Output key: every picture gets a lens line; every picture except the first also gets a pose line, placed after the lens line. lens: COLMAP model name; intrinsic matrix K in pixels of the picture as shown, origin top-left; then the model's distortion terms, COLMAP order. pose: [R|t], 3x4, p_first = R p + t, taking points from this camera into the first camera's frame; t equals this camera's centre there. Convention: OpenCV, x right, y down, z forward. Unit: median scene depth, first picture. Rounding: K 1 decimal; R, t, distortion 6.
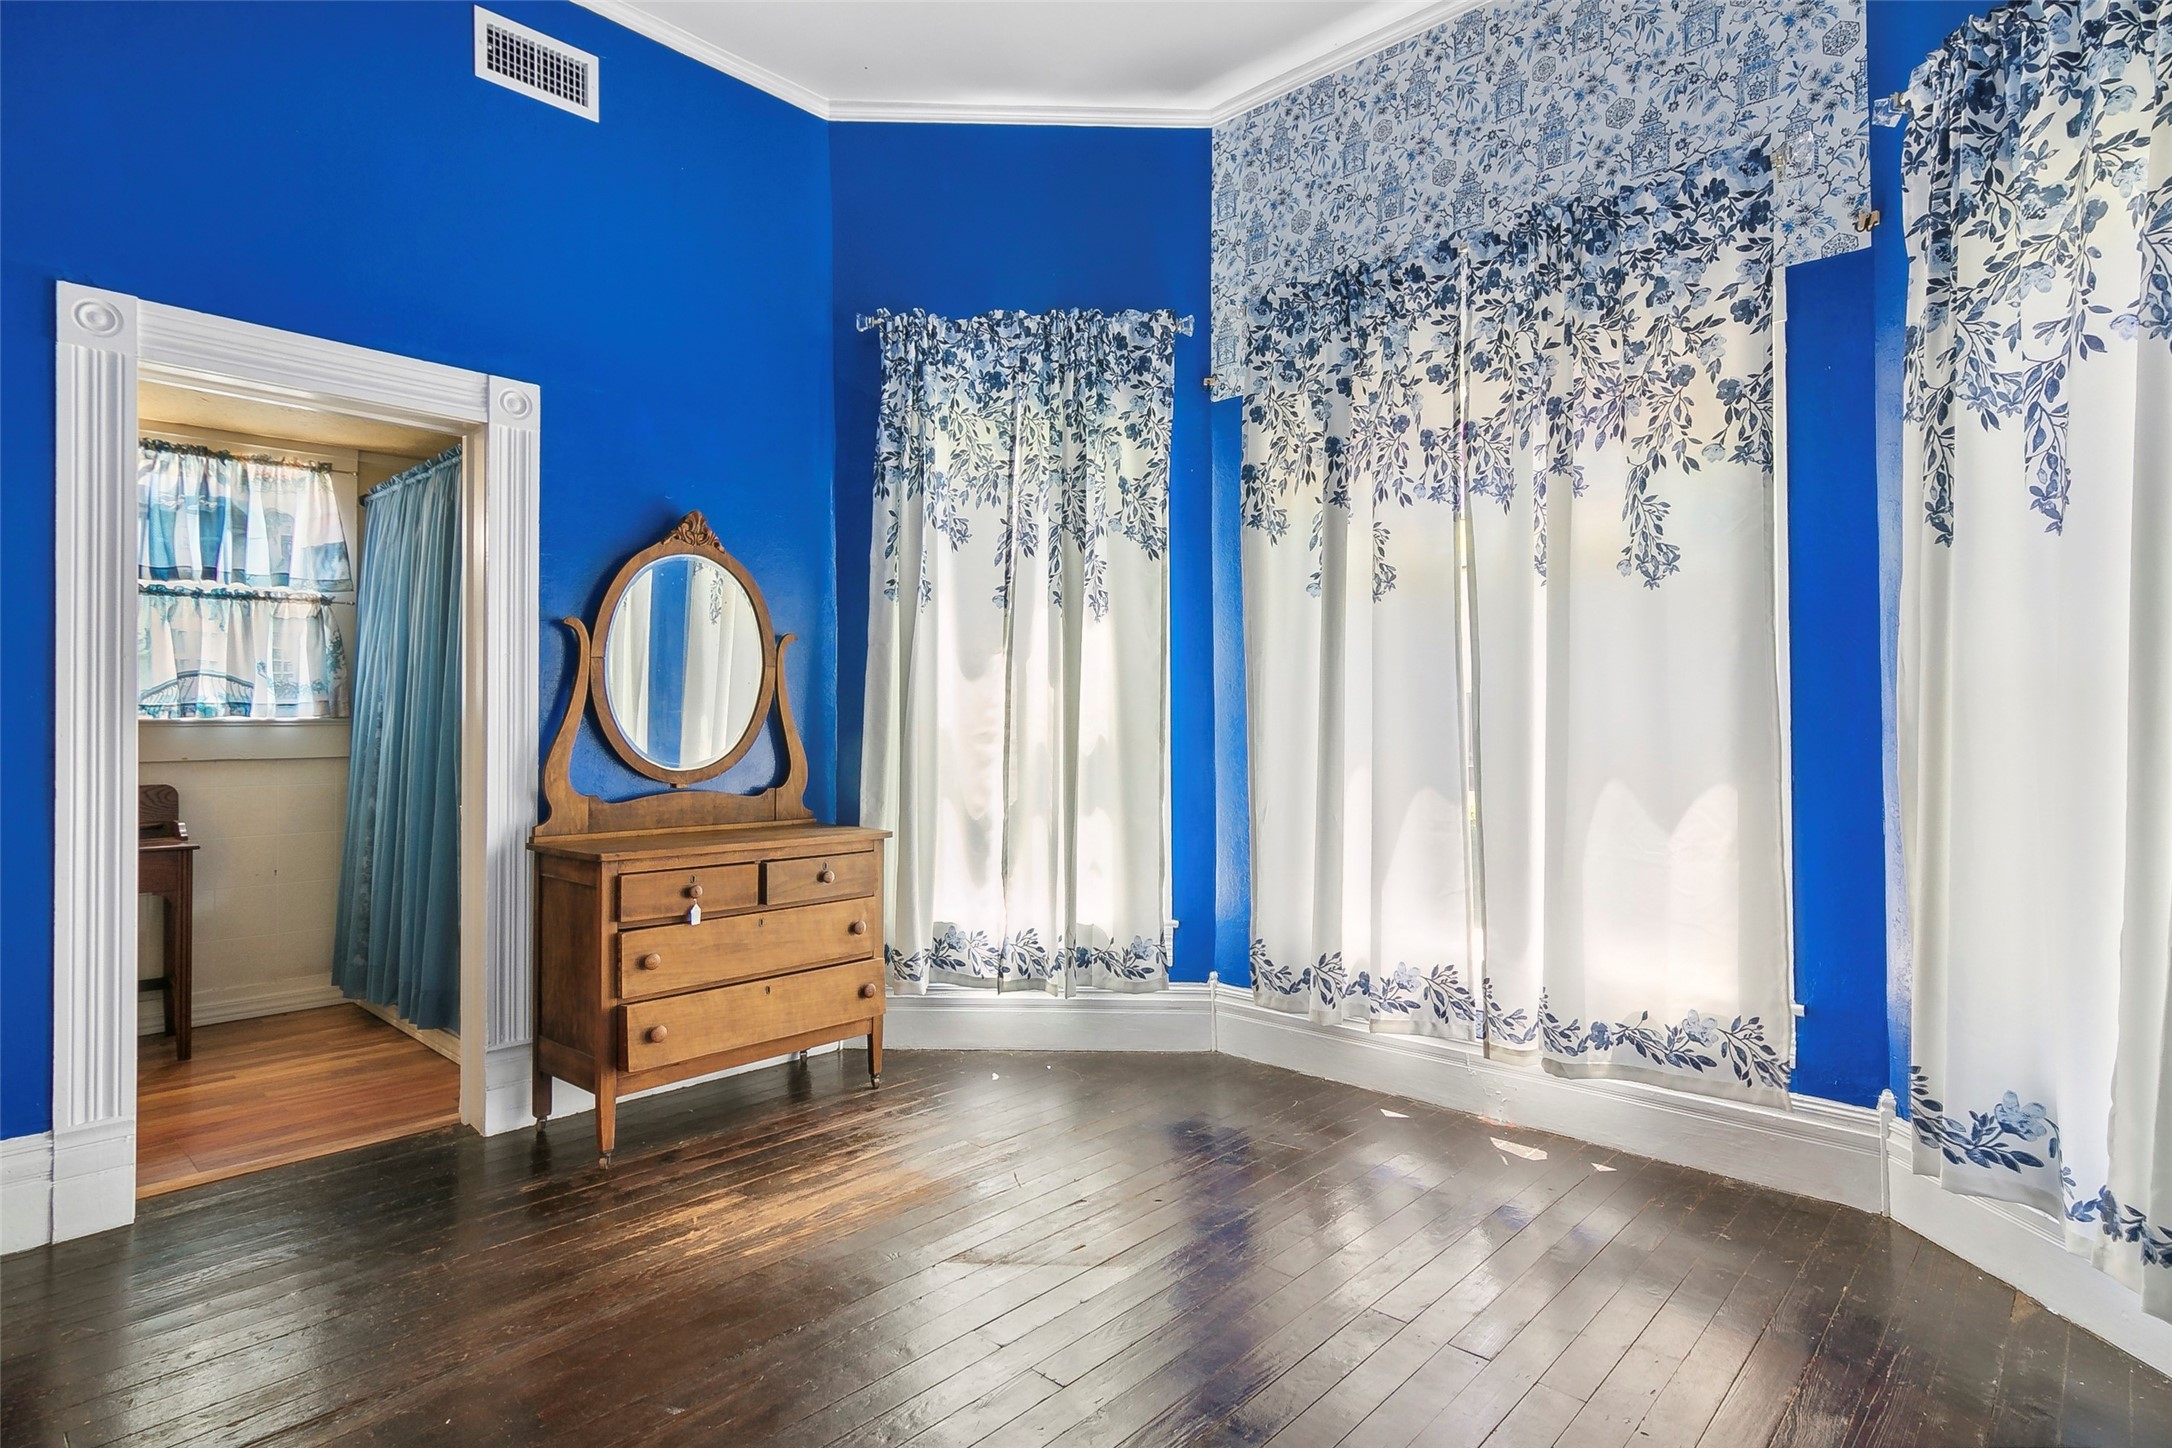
lens RADIAL K [[1110.8, 0, 1089.7], [0, 1110.8, 718.3], [0, 0, 1]] dist [0.000321, -0.000484]
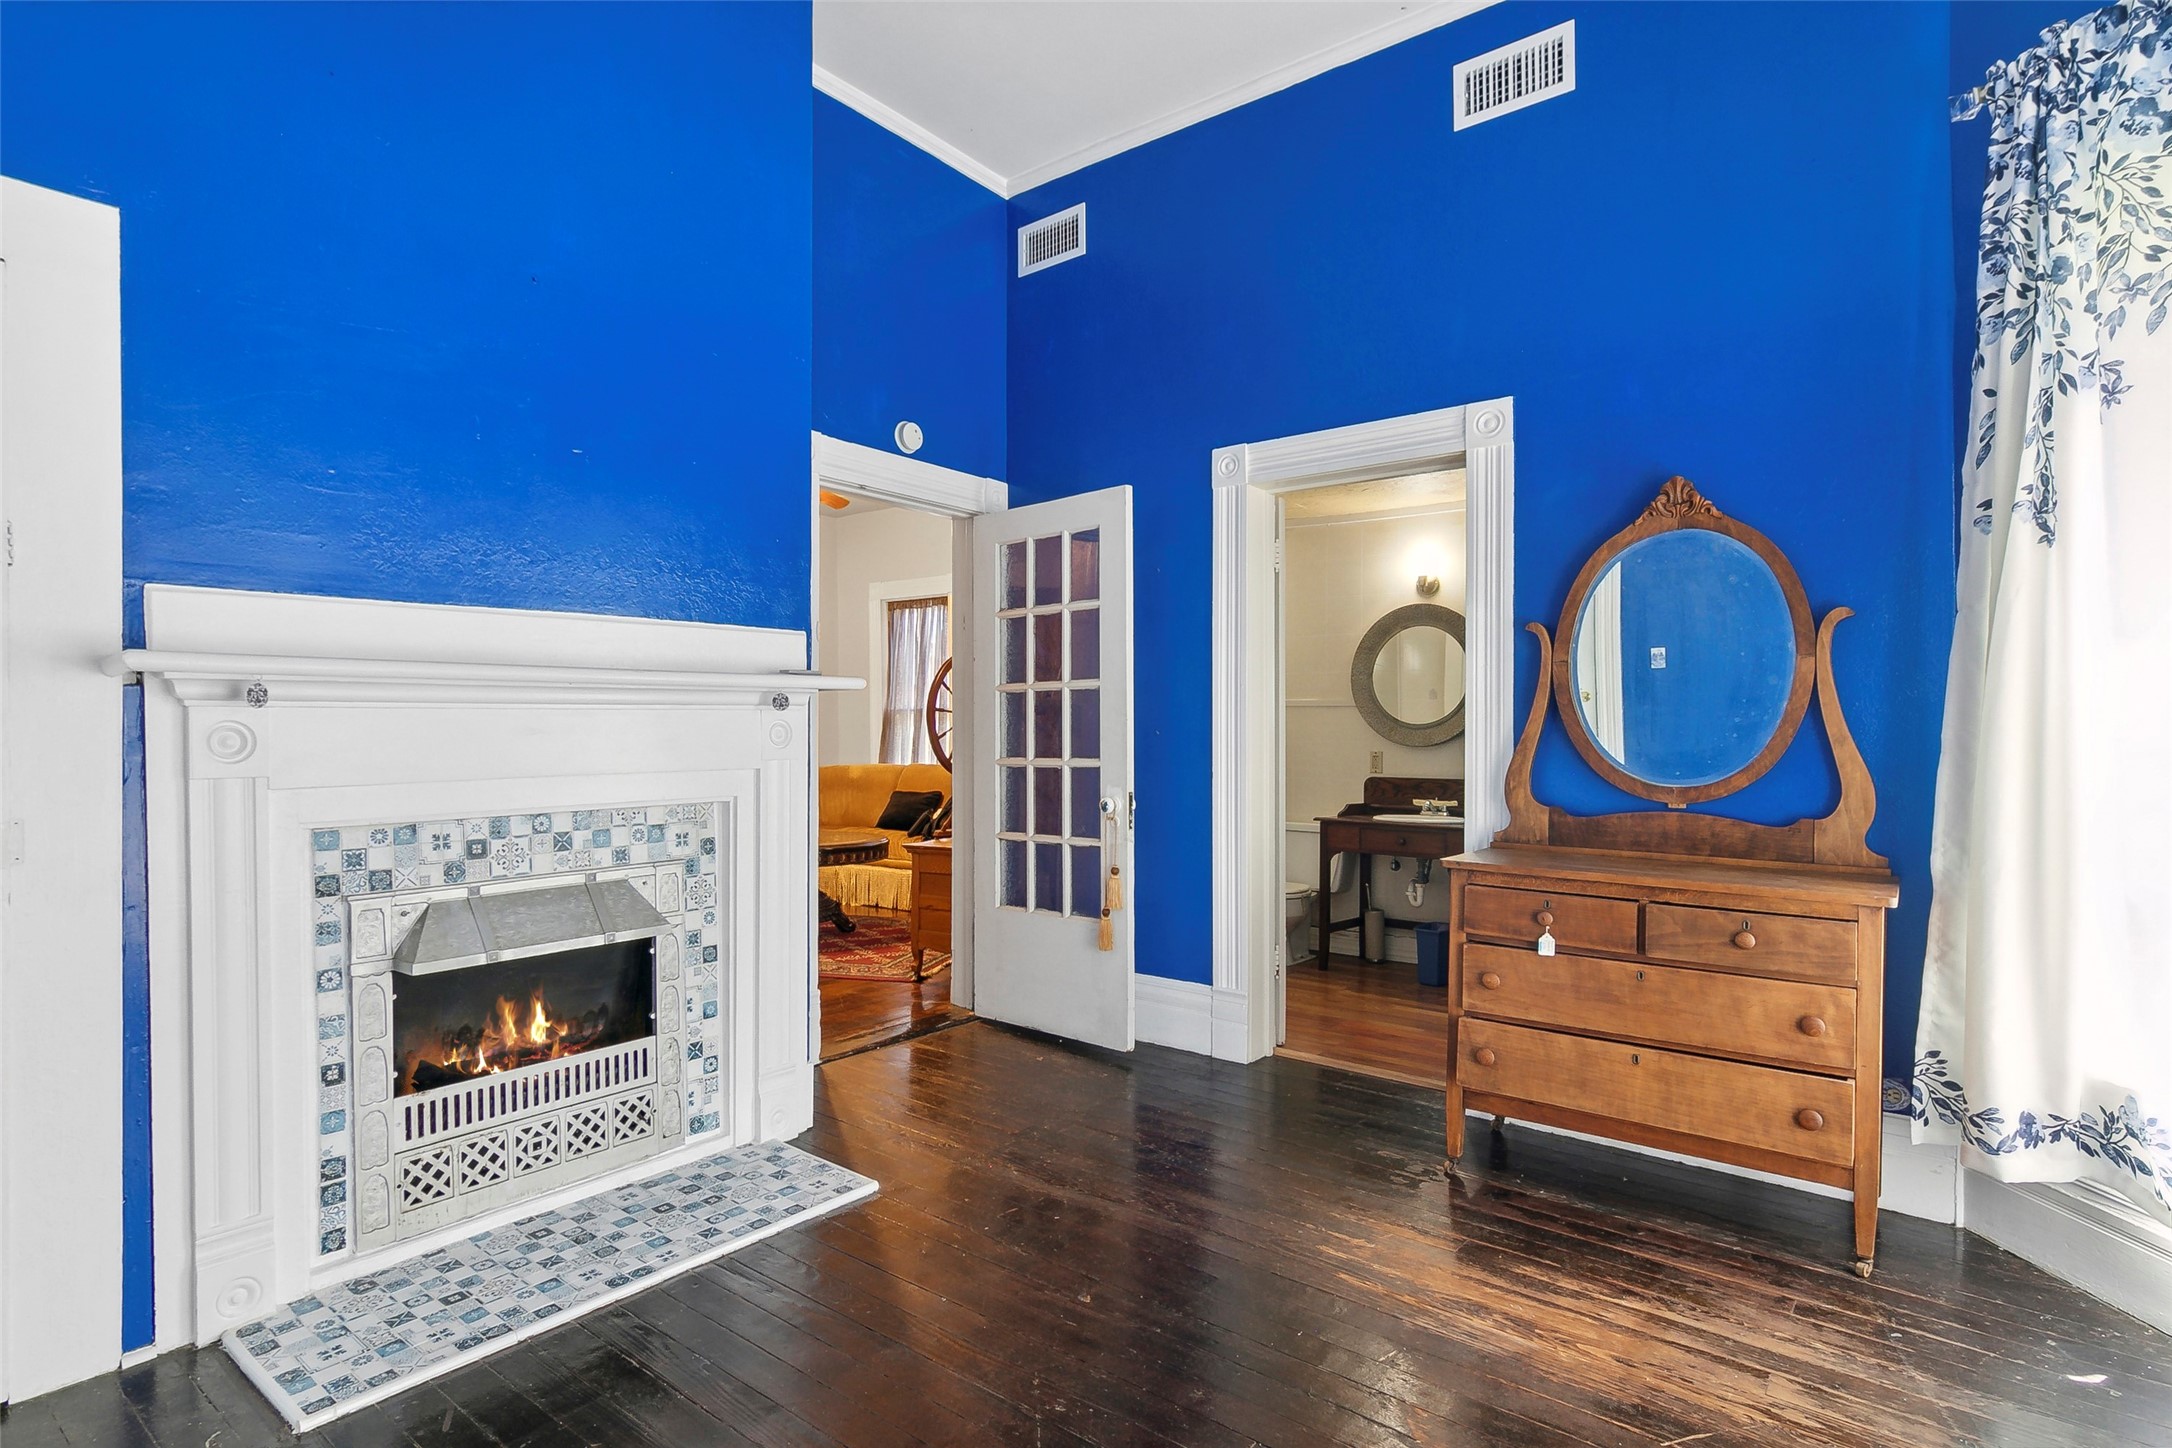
lens RADIAL K [[1112.2, 0, 1084.4], [0, 1112.2, 745.2], [0, 0, 1]] dist [0.000187, 0.000044]
pose [[0.064721, 0.012083, -0.997830, 0.488525], [0.001536, 0.999924, 0.012207, 0.004255], [0.997902, -0.002322, 0.064698, 0.542487]]
